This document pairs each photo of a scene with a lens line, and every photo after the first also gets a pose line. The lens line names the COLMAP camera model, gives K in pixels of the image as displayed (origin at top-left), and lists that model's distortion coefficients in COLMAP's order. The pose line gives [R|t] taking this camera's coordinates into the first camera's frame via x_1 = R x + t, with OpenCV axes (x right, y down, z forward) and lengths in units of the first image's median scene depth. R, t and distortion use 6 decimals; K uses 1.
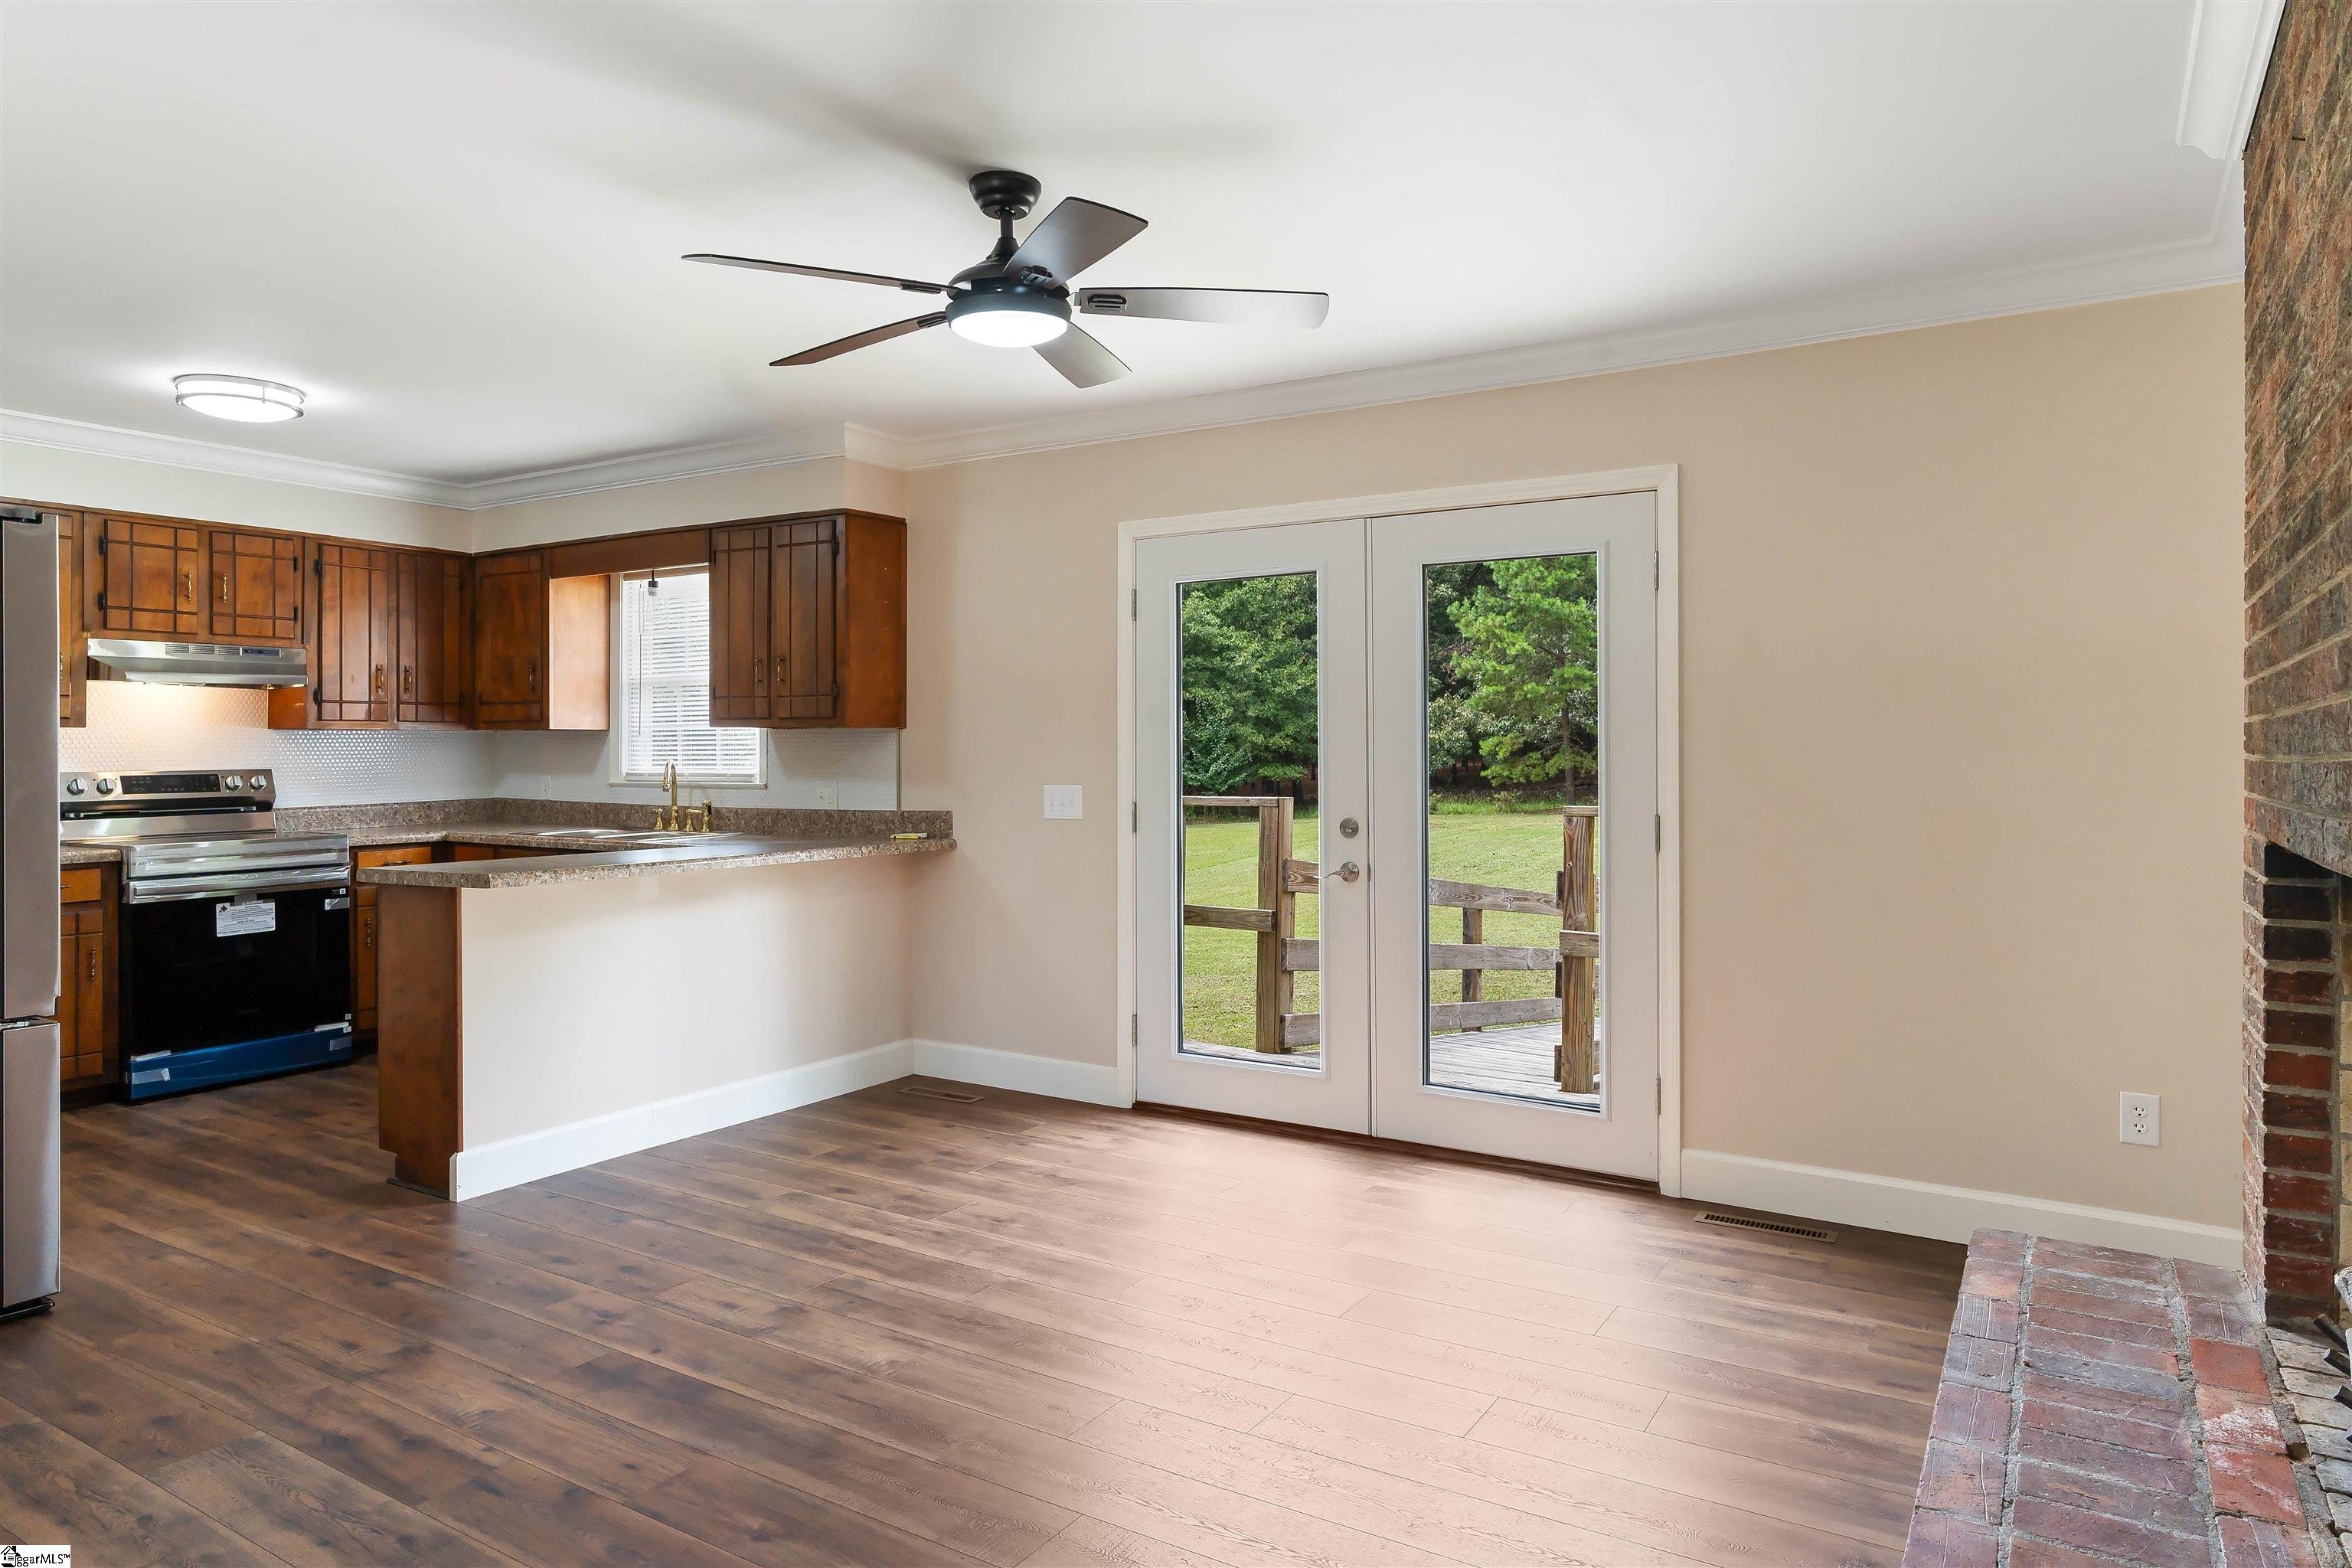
lens RADIAL K [[1433.5, 0, 1185.9], [0, 1433.5, 752.4], [0, 0, 1]] dist [0.002046, 0.003752]
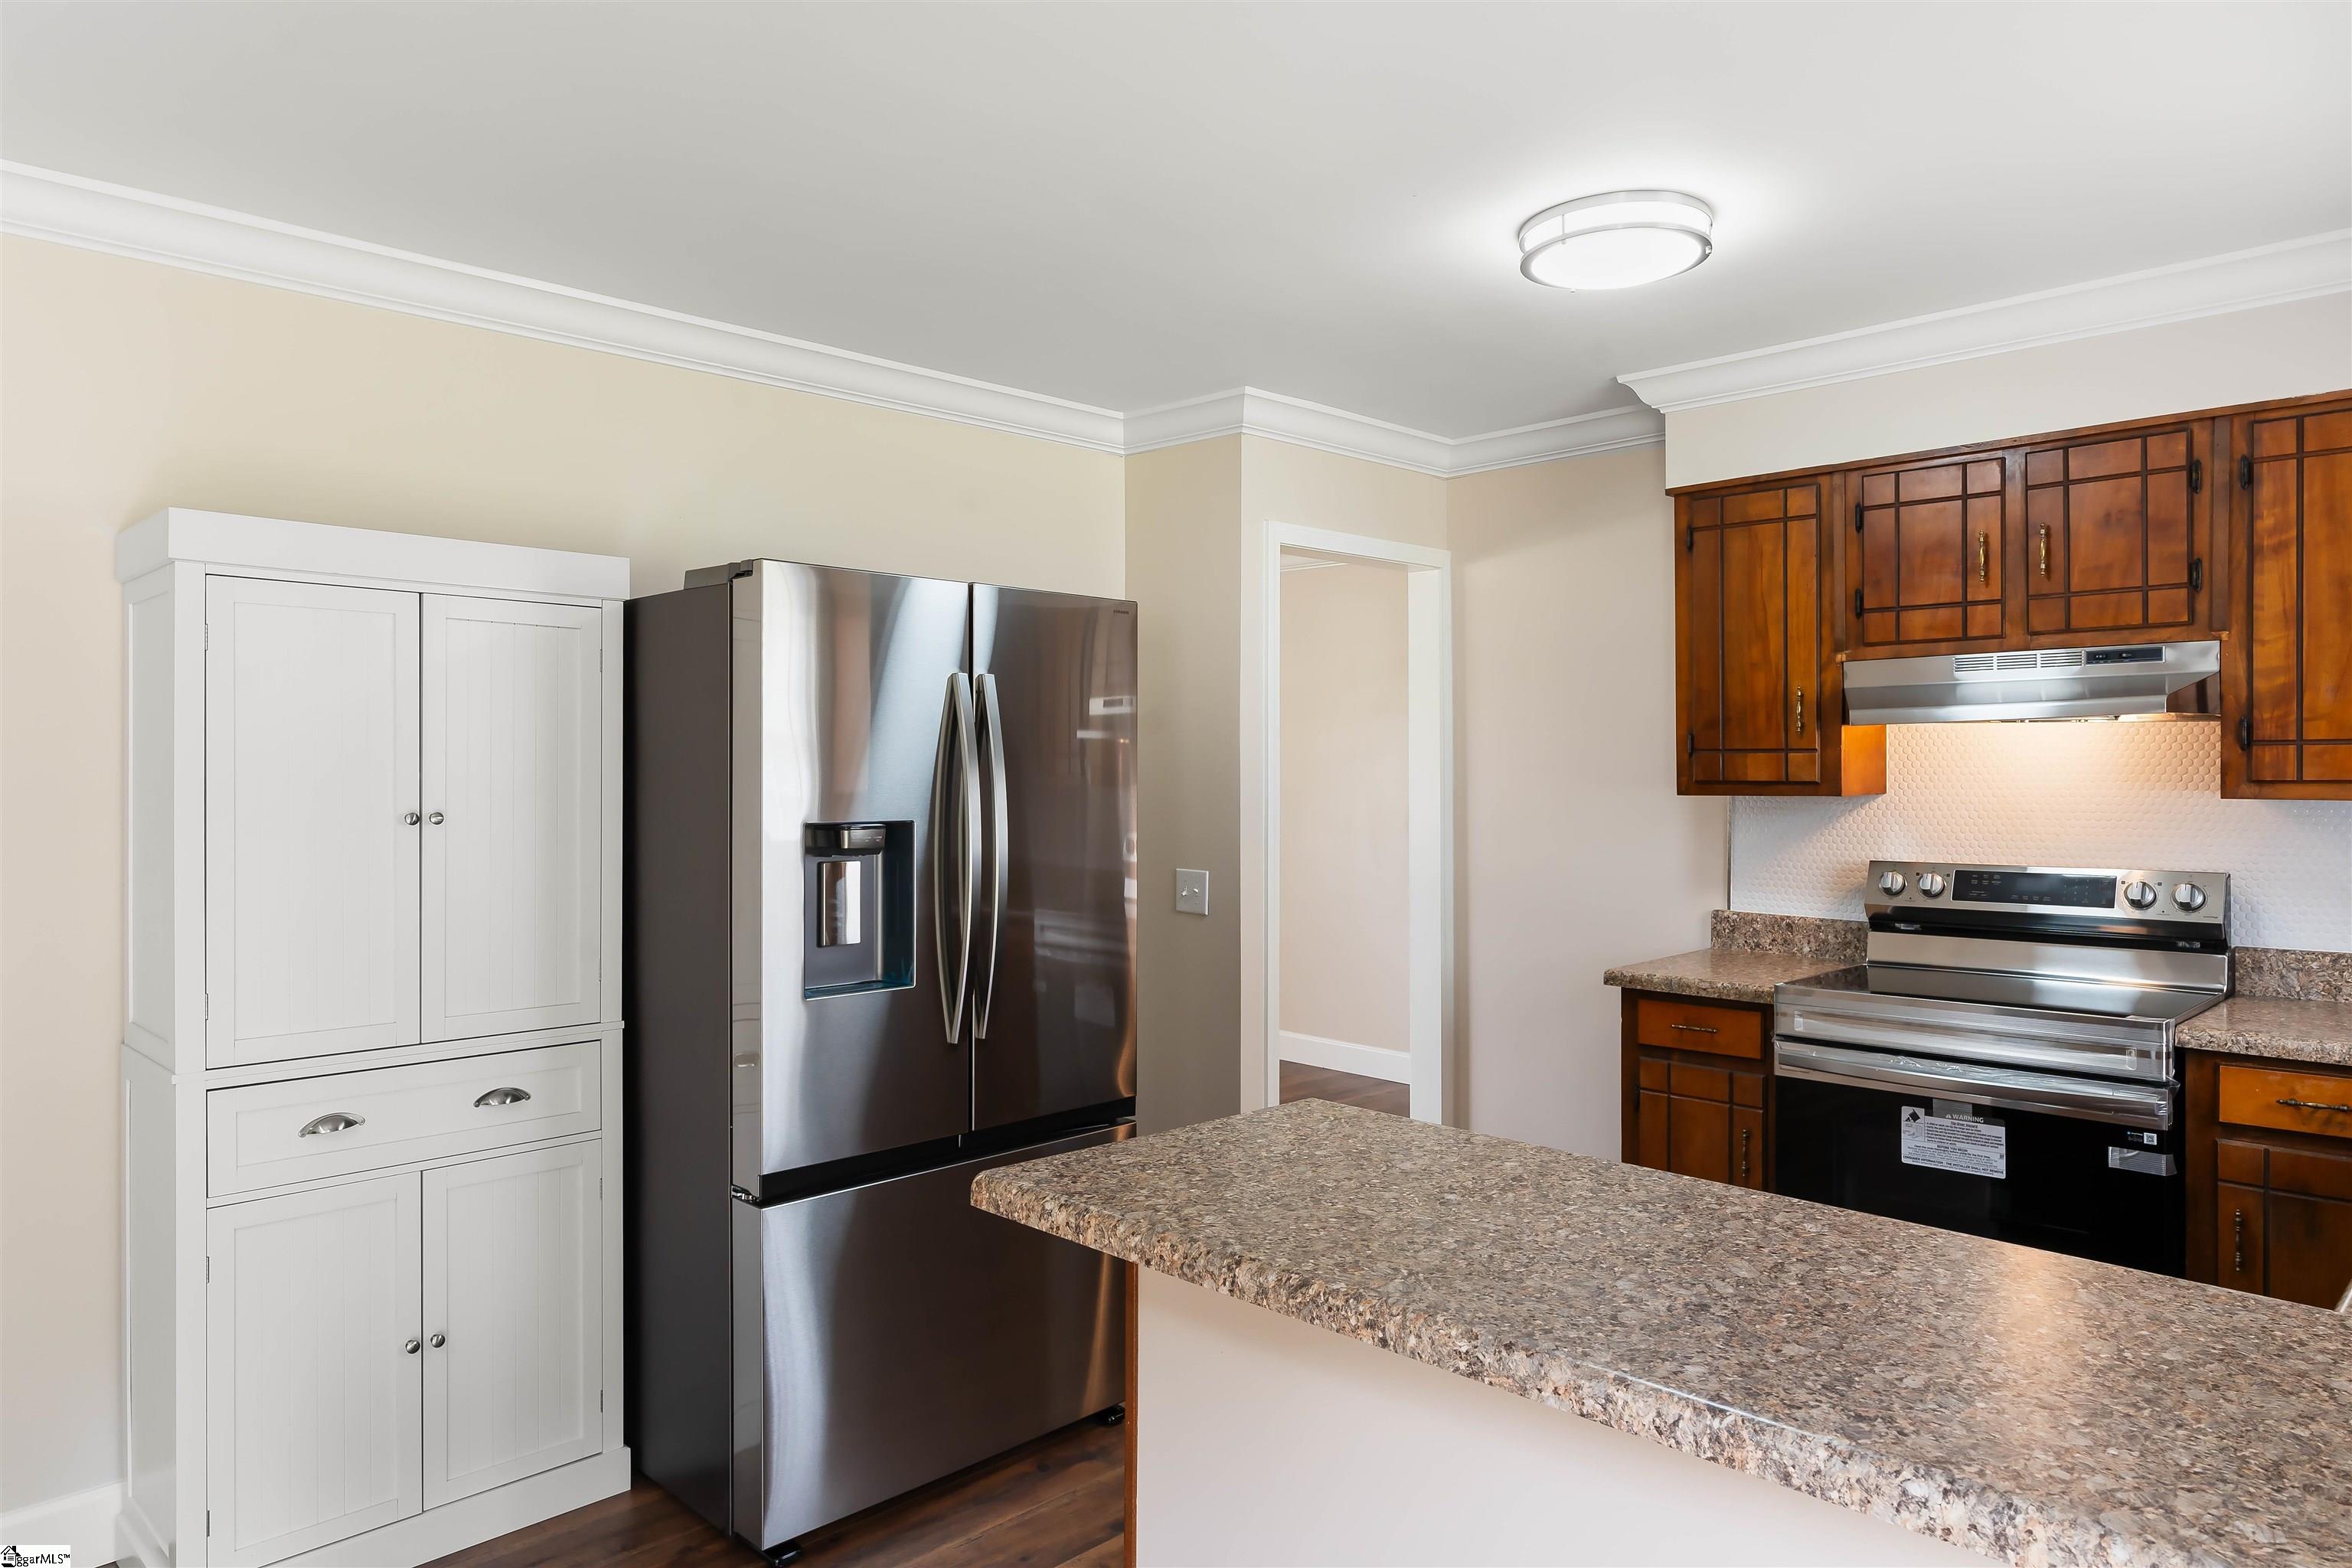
lens RADIAL K [[1493.5, 0, 1175.1], [0, 1493.5, 772.5], [0, 0, 1]] dist [-0.002607, 0.000177]
pose [[-0.232256, 0.004338, -0.972645, -0.024973], [0.000417, 0.999990, 0.004360, -0.032726], [0.972655, 0.000607, -0.232255, 0.895966]]
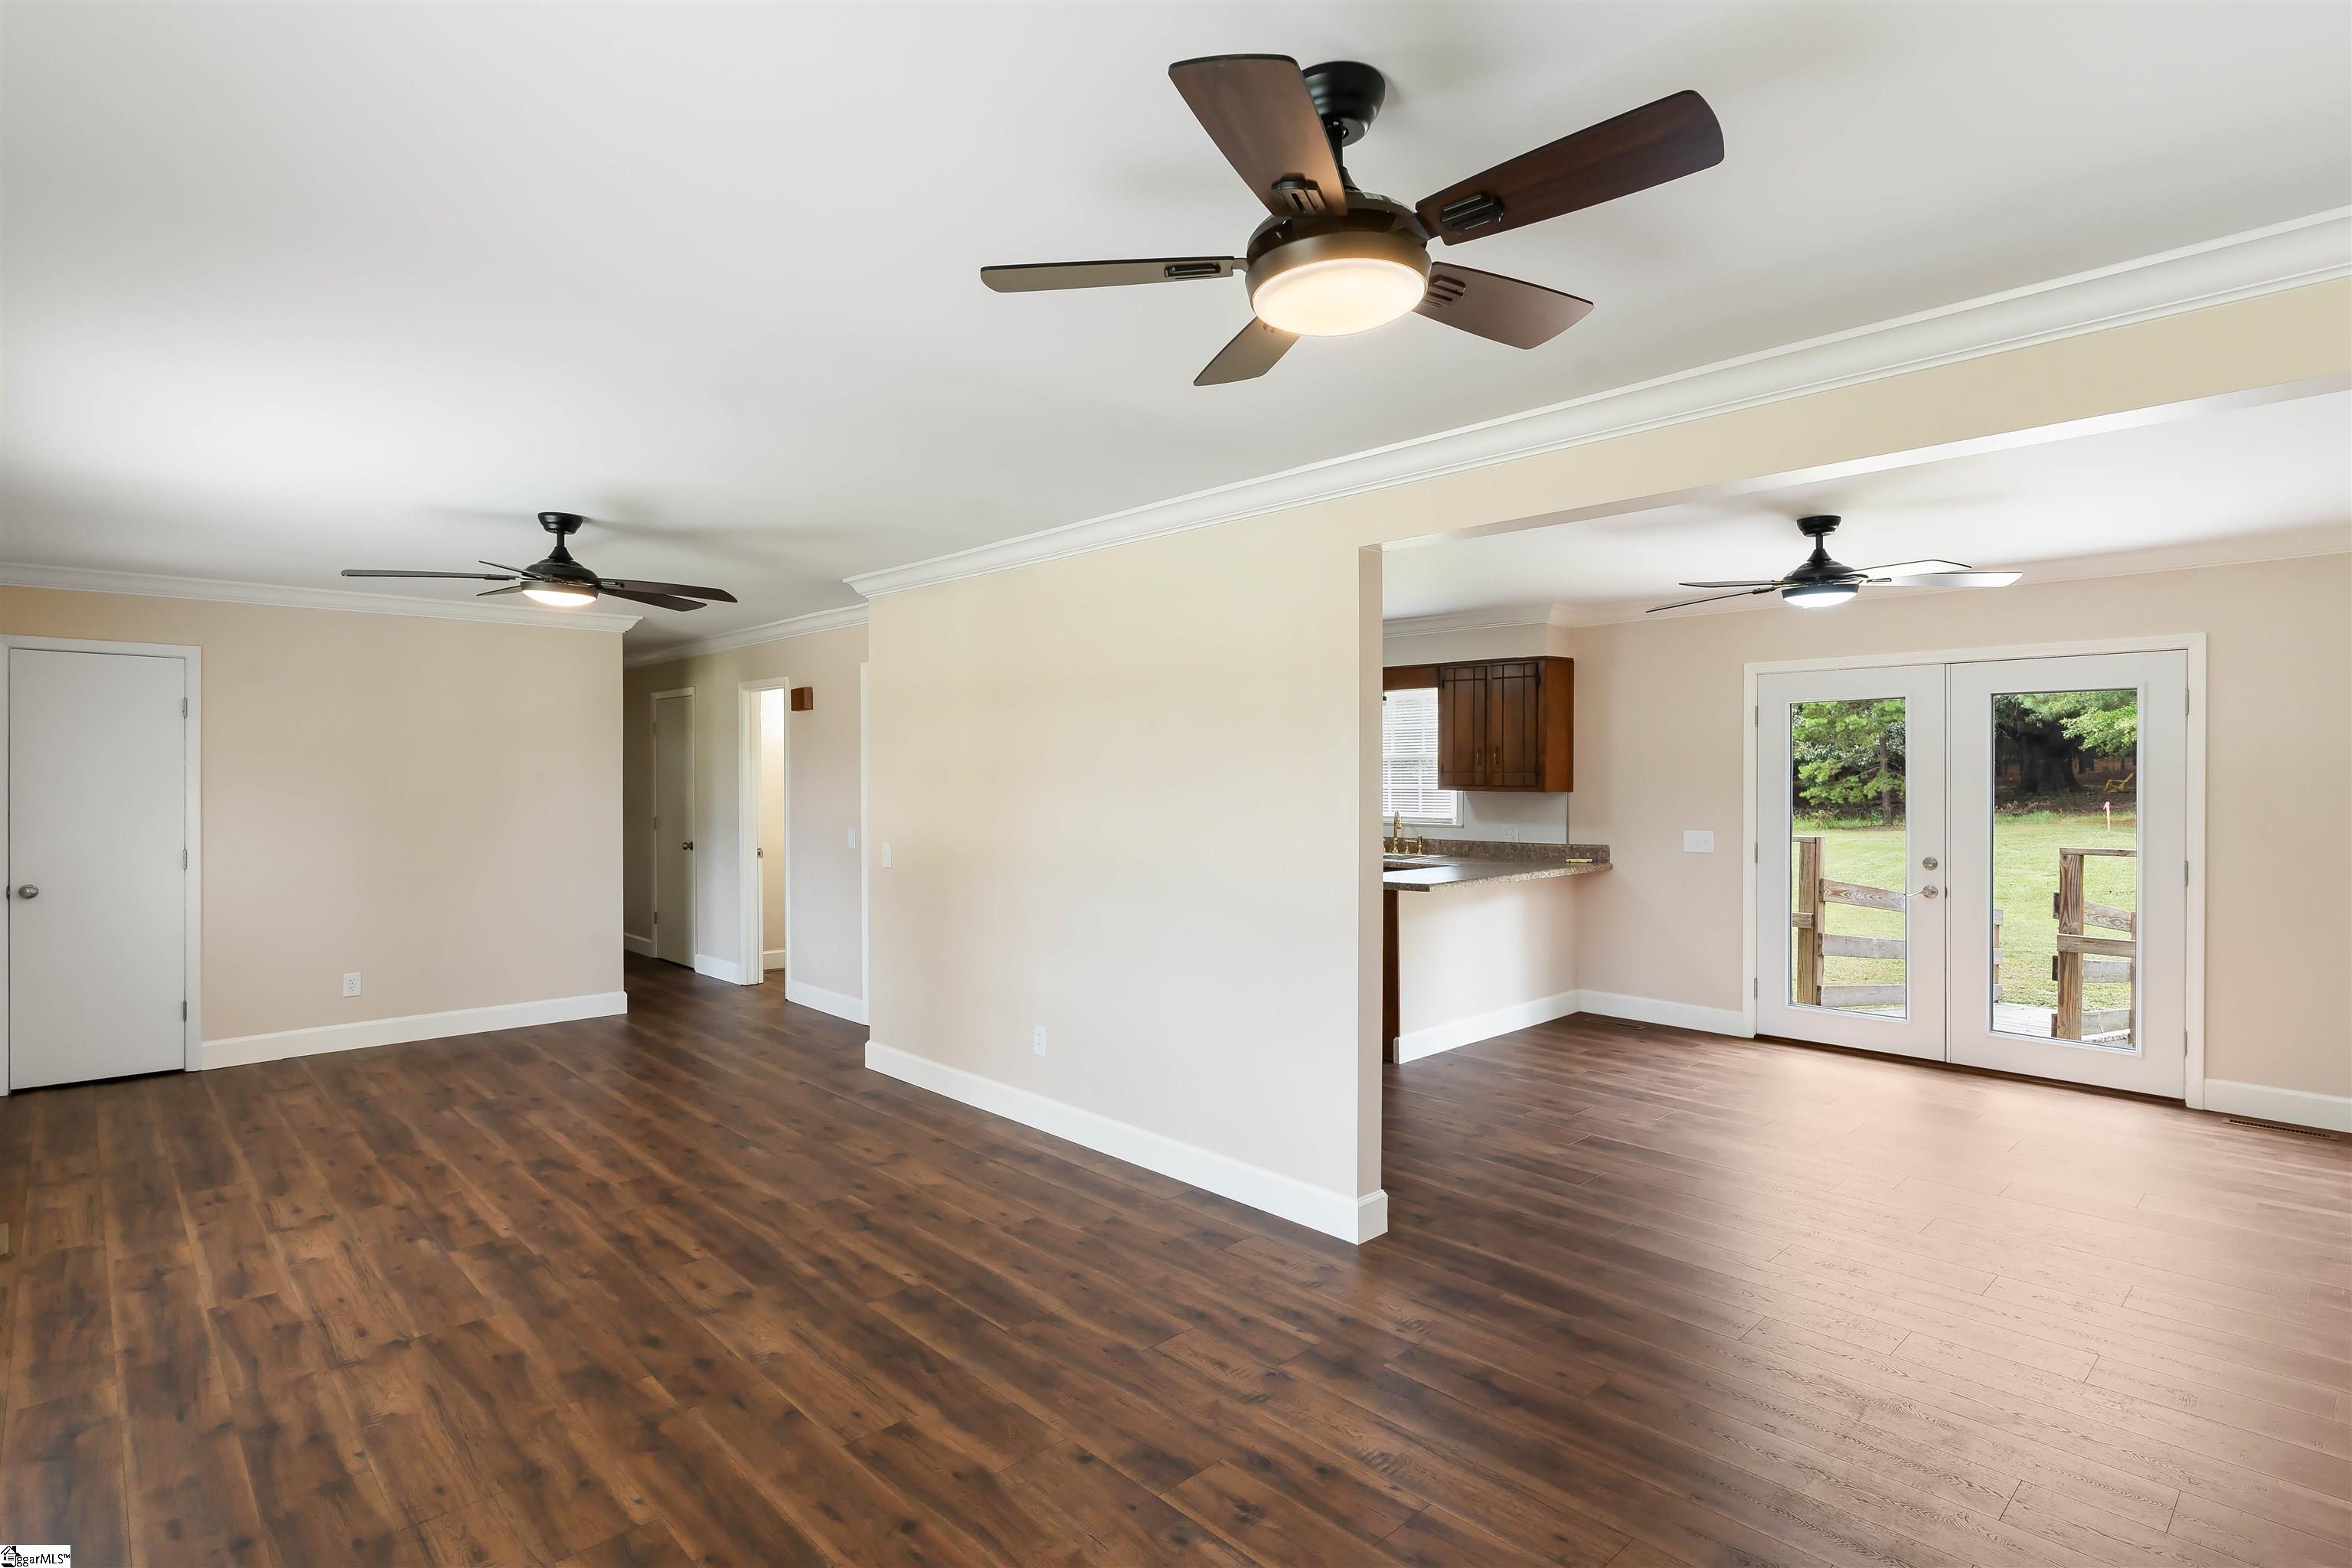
lens RADIAL K [[1180.8, 0, 1169.1], [0, 1180.8, 788.9], [0, 0, 1]] dist [-0.002799, 0.001810]
pose [[0.966081, 0.000625, -0.258238, -0.315963], [0.003302, 0.999885, 0.014771, -0.044384], [0.258217, -0.015123, 0.965969, -0.397907]]
